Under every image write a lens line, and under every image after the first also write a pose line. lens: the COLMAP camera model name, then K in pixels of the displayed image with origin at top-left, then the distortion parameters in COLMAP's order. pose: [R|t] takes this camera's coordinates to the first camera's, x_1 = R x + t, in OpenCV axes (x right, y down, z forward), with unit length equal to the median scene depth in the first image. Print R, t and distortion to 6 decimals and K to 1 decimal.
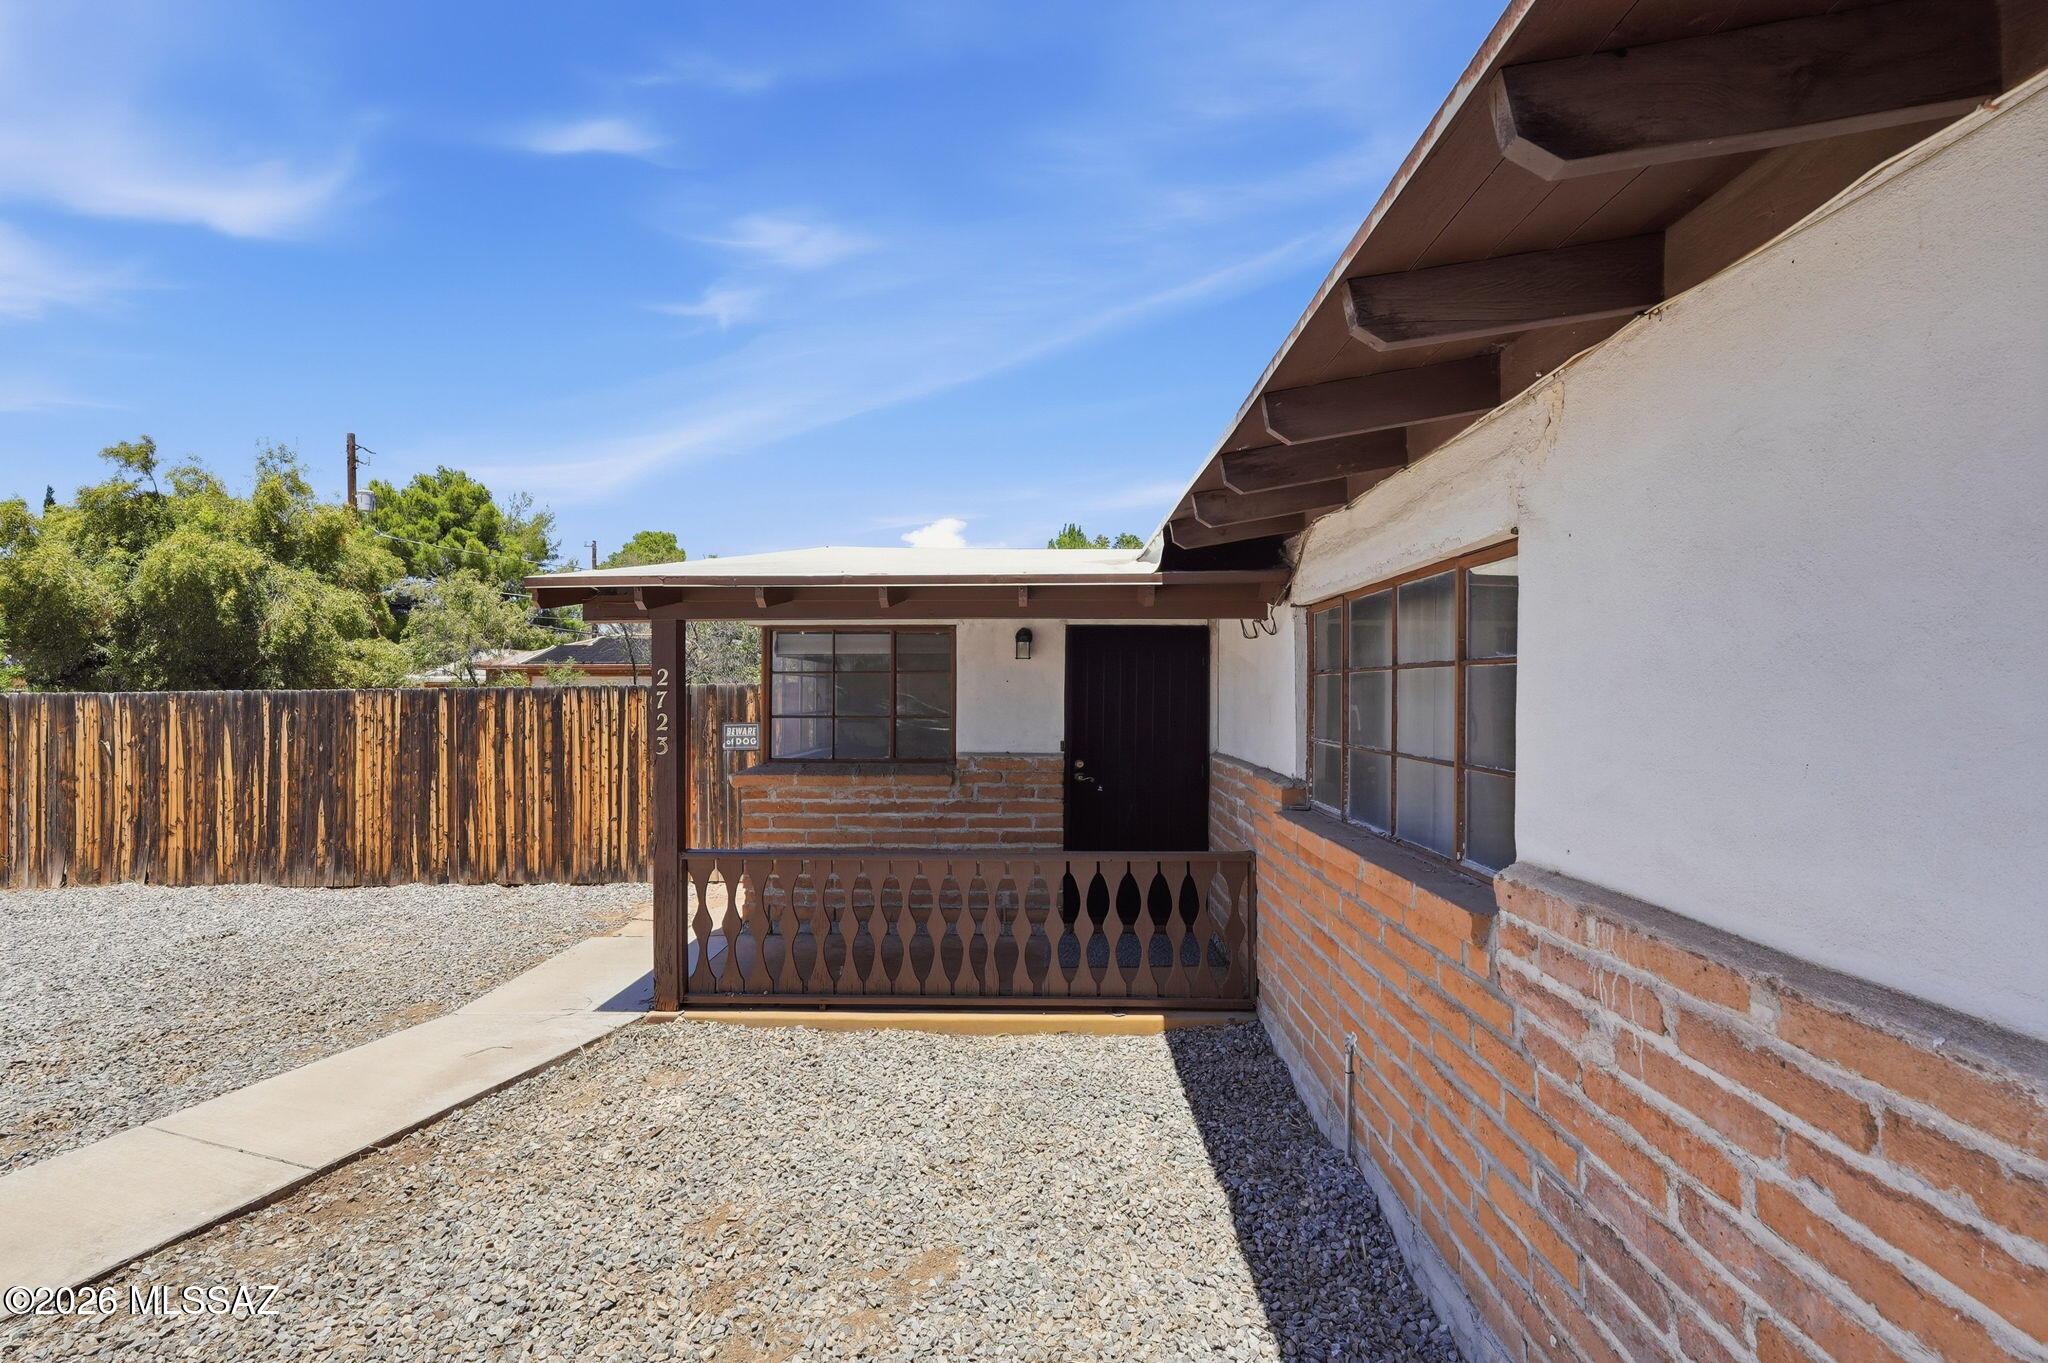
lens RADIAL K [[910.5, 0, 1026.0], [0, 910.5, 696.3], [0, 0, 1]] dist [-0.016129, 0.008258]
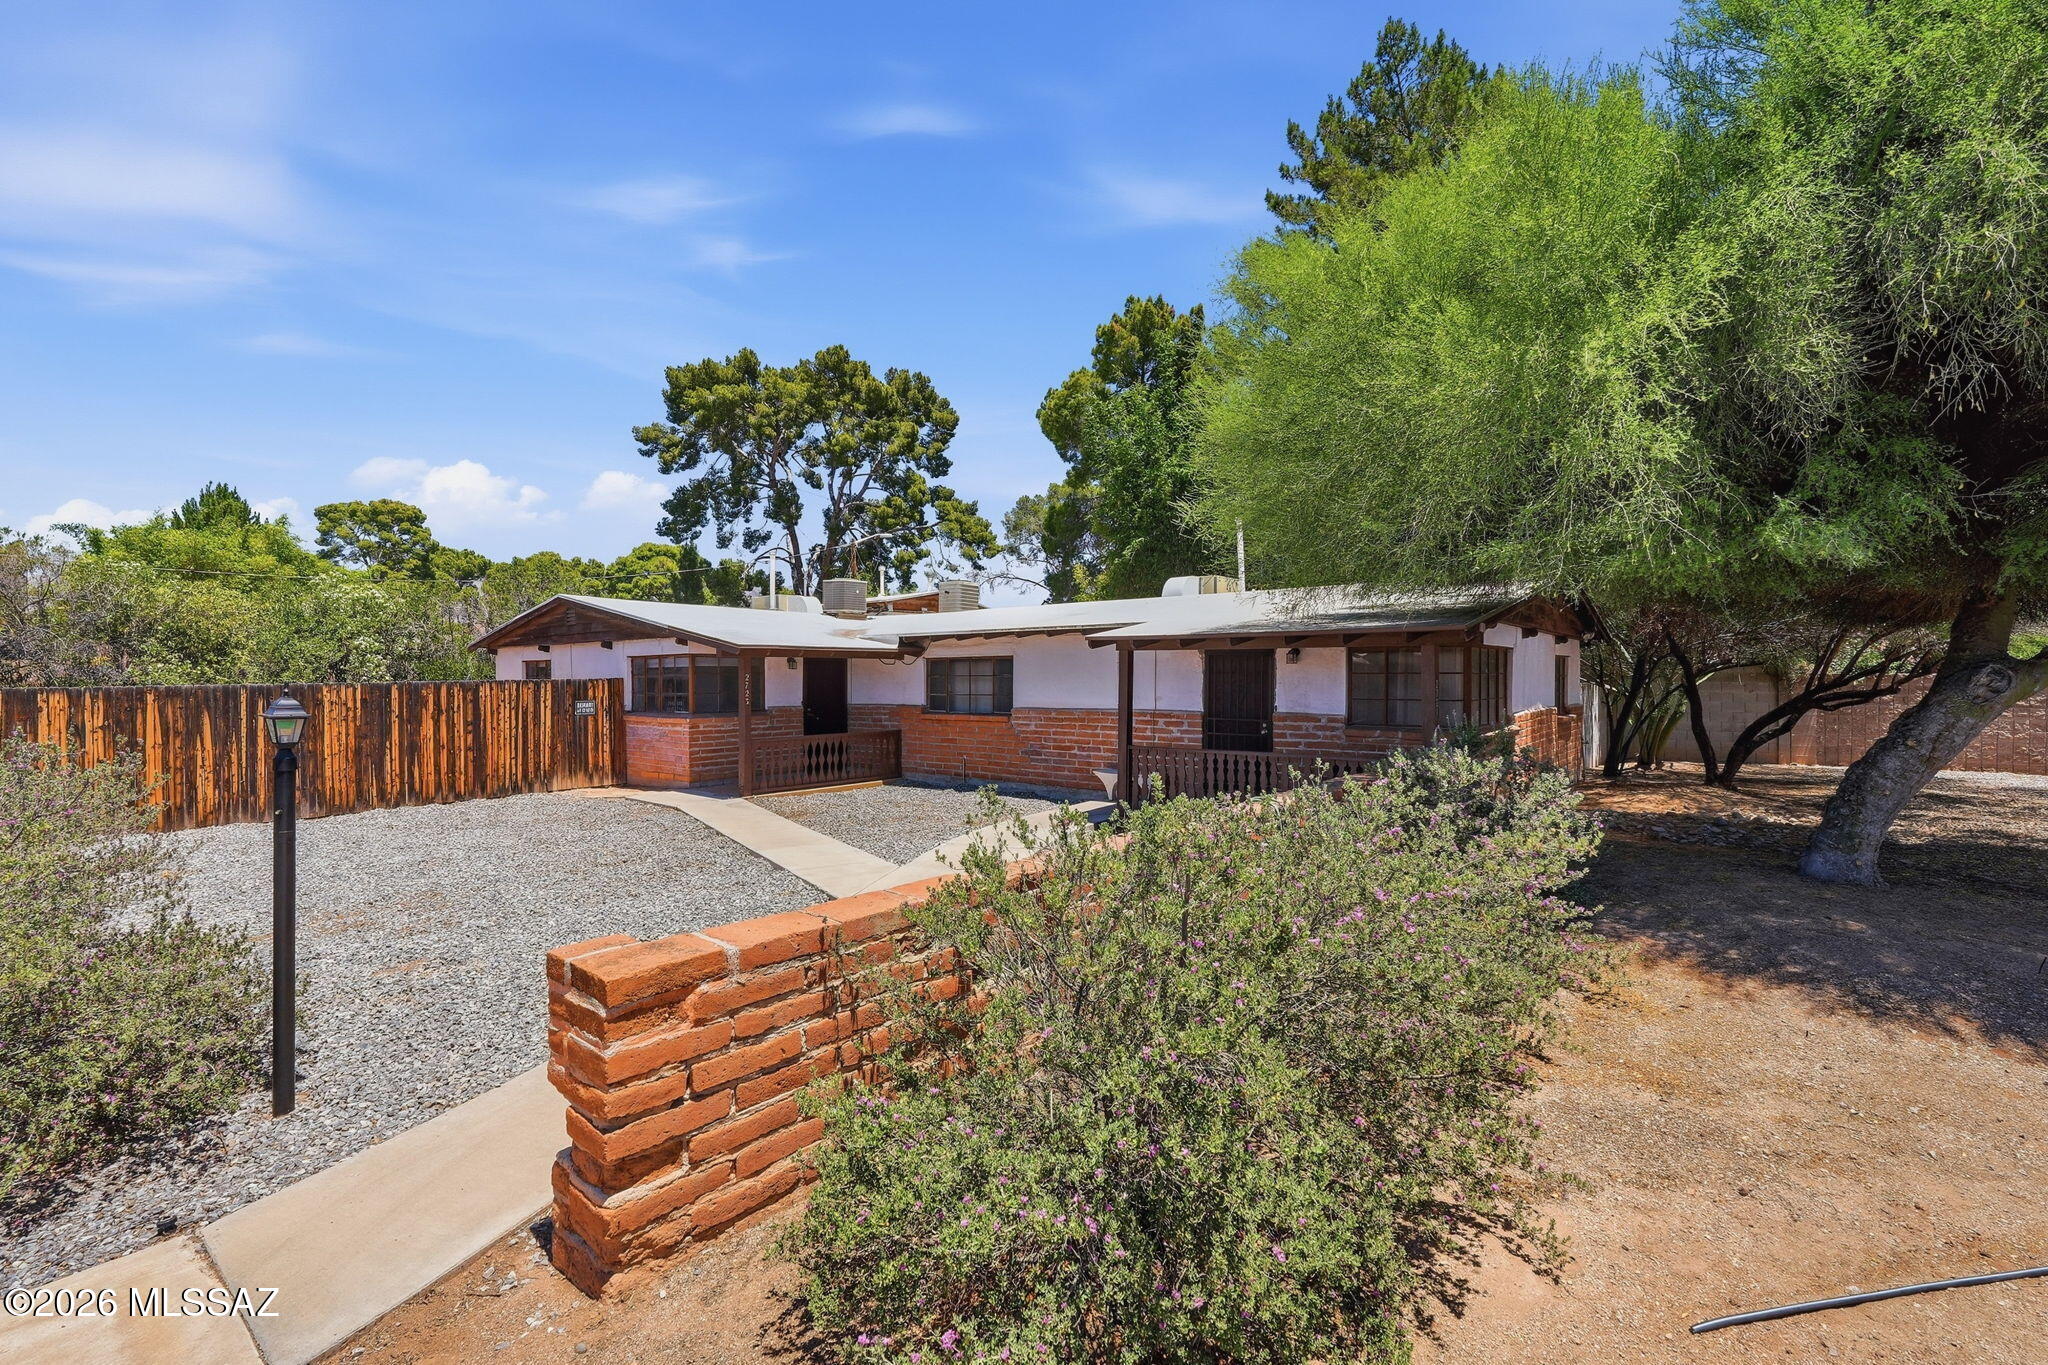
lens RADIAL K [[910.5, 0, 1027.1], [0, 910.5, 684.2], [0, 0, 1]] dist [-0.016129, 0.008258]
pose [[0.614175, -0.007413, 0.789135, -1.206064], [0.008701, 0.999959, 0.002621, 0.000189], [-0.789122, 0.005257, 0.614214, -0.816618]]
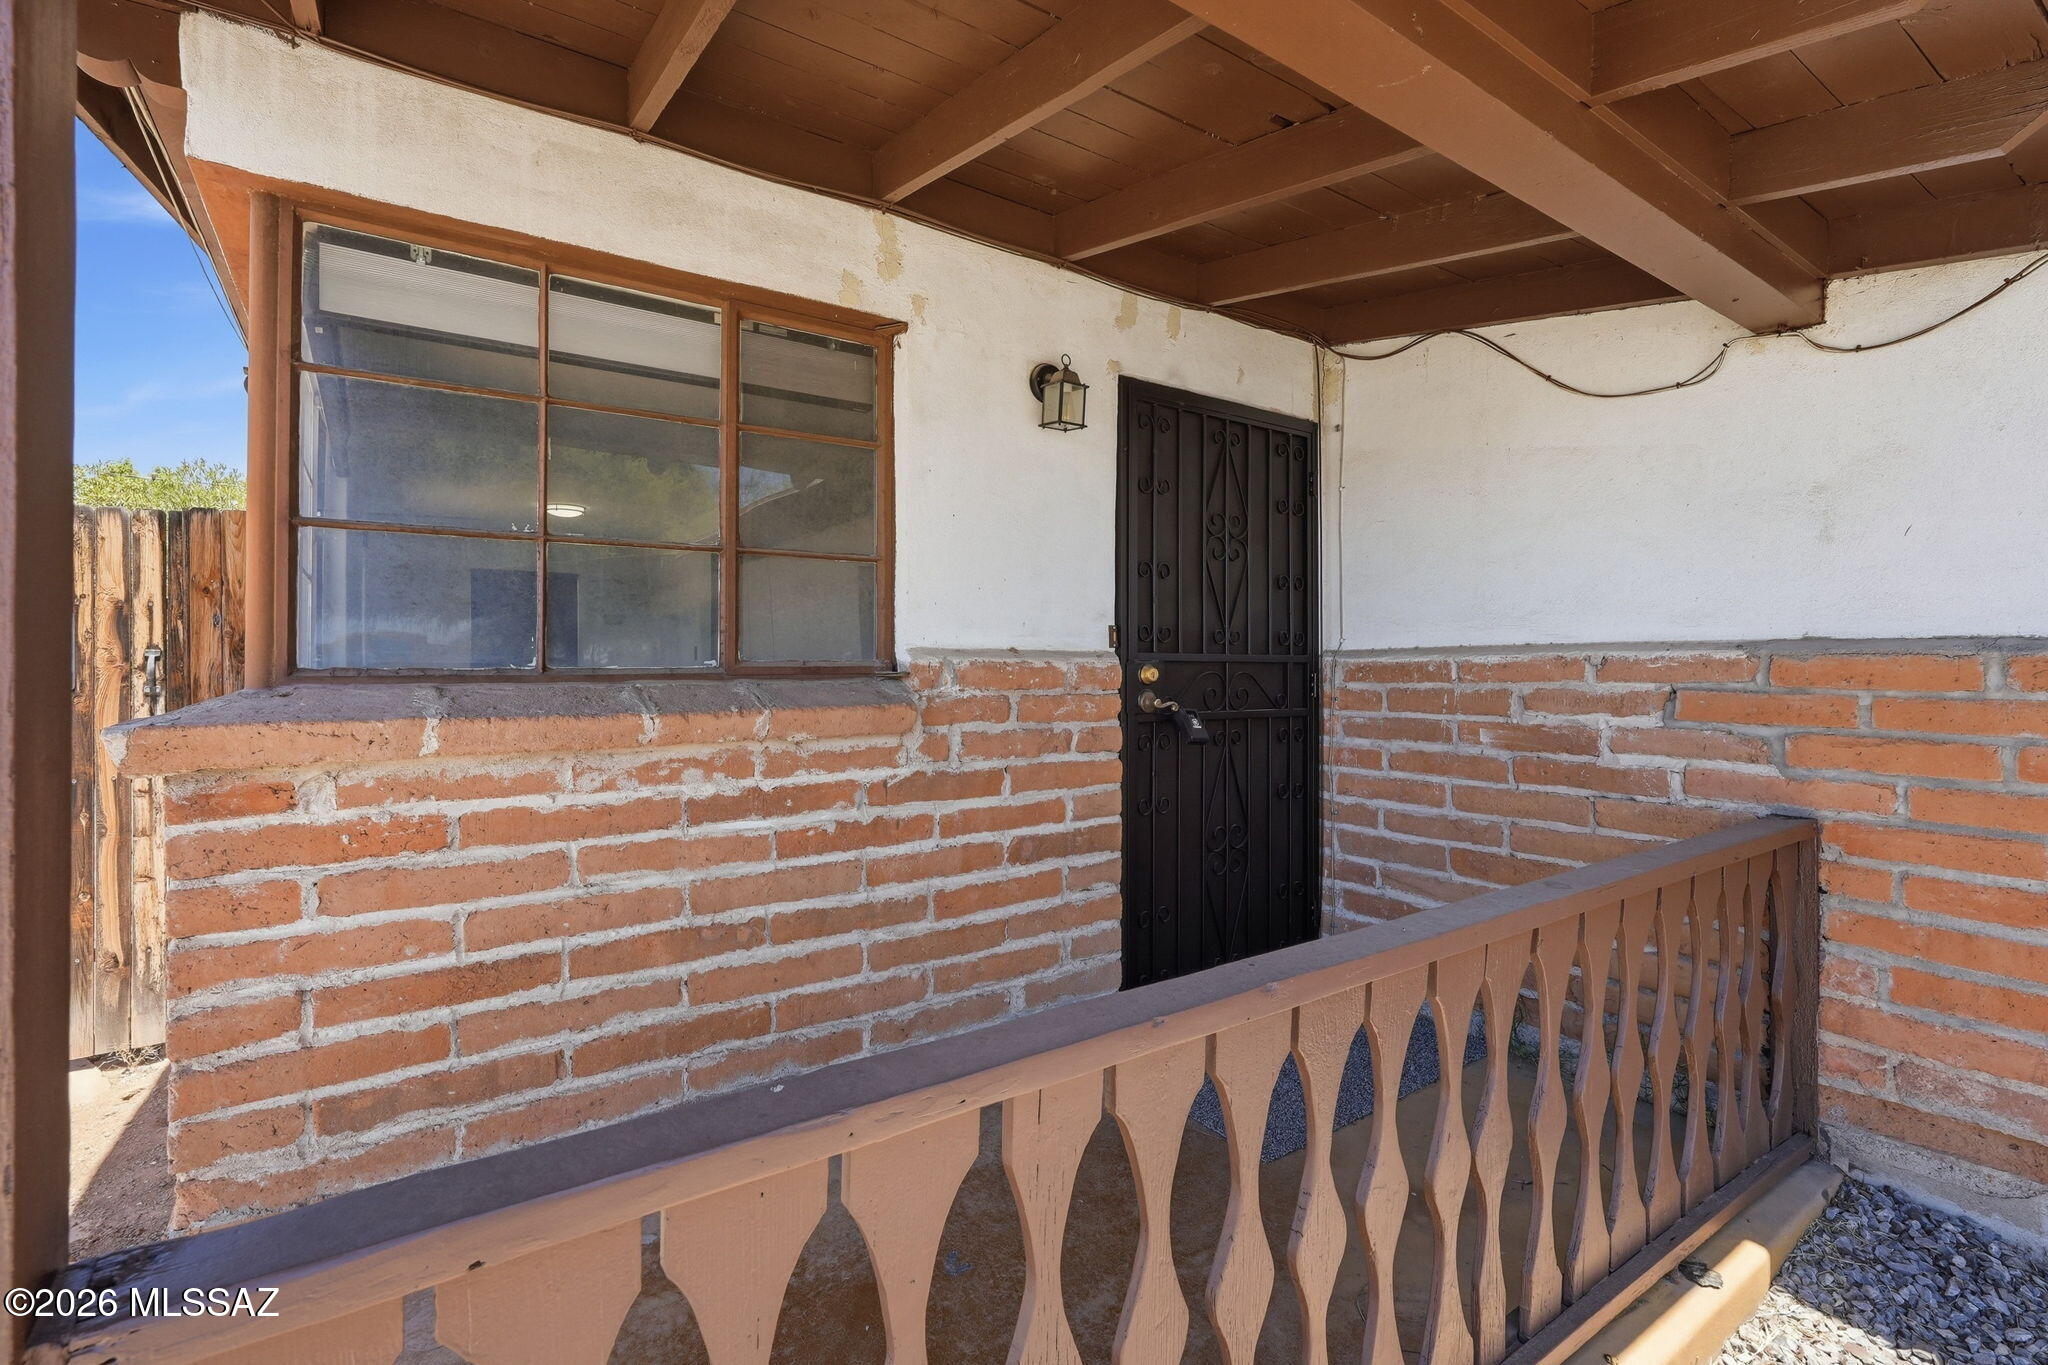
lens RADIAL K [[910.5, 0, 1008.2], [0, 910.5, 668.2], [0, 0, 1]] dist [-0.016129, 0.008258]
pose [[0.812735, -0.003335, 0.582624, -0.202136], [0.006328, 0.999975, -0.003103, 0.053963], [-0.582599, 0.006209, 0.812736, 0.494845]]
